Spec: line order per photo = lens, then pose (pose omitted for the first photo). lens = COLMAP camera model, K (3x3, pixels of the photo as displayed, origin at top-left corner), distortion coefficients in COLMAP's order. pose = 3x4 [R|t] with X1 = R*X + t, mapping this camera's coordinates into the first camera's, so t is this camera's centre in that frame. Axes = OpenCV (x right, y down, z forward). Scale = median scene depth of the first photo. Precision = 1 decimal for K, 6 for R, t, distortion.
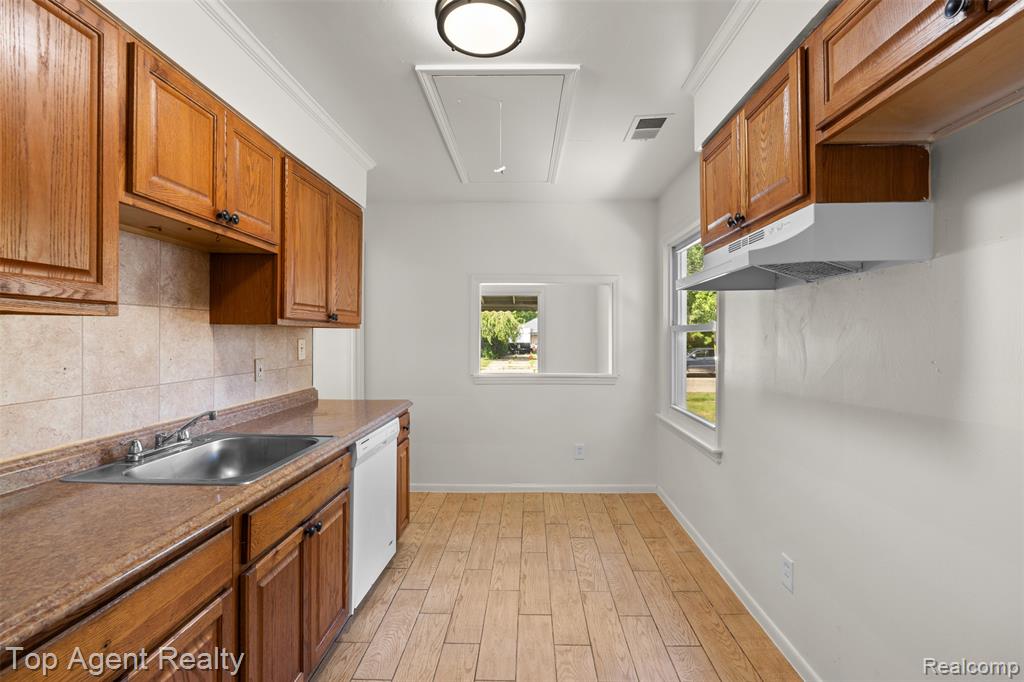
lens RADIAL K [[449.1, 0, 515.8], [0, 449.1, 335.4], [0, 0, 1]] dist [-0.001912, -0.000544]
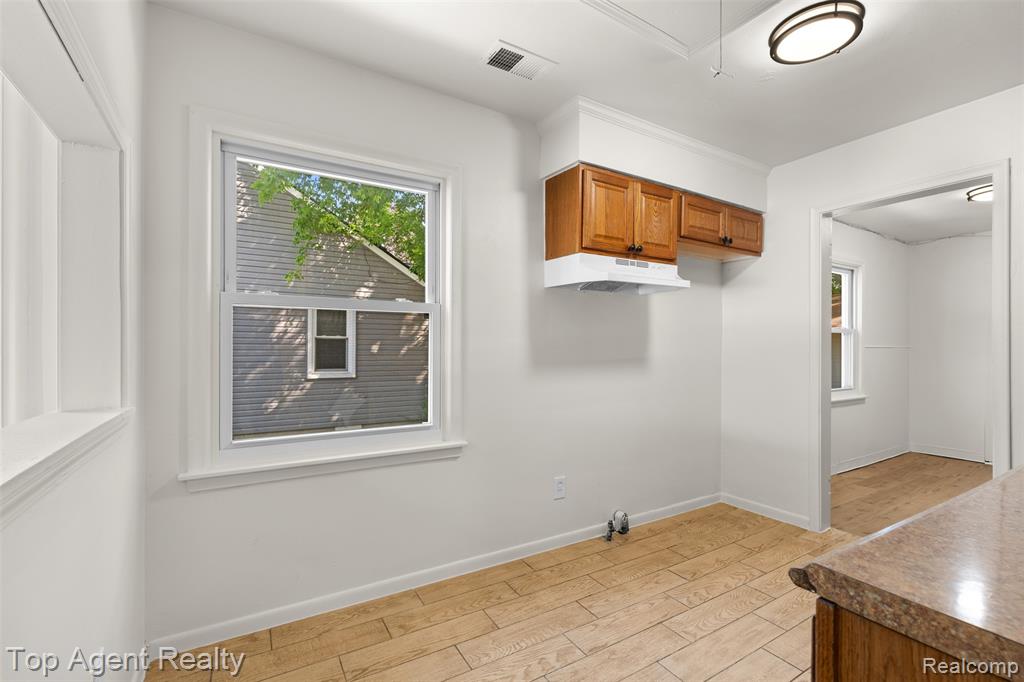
lens RADIAL K [[449.1, 0, 512.4], [0, 449.1, 340.0], [0, 0, 1]] dist [-0.001912, -0.000544]
pose [[-0.533800, 0.002276, 0.845608, -0.407342], [-0.000190, 0.999996, -0.002811, 0.045626], [-0.845611, -0.001662, -0.533797, 1.454336]]
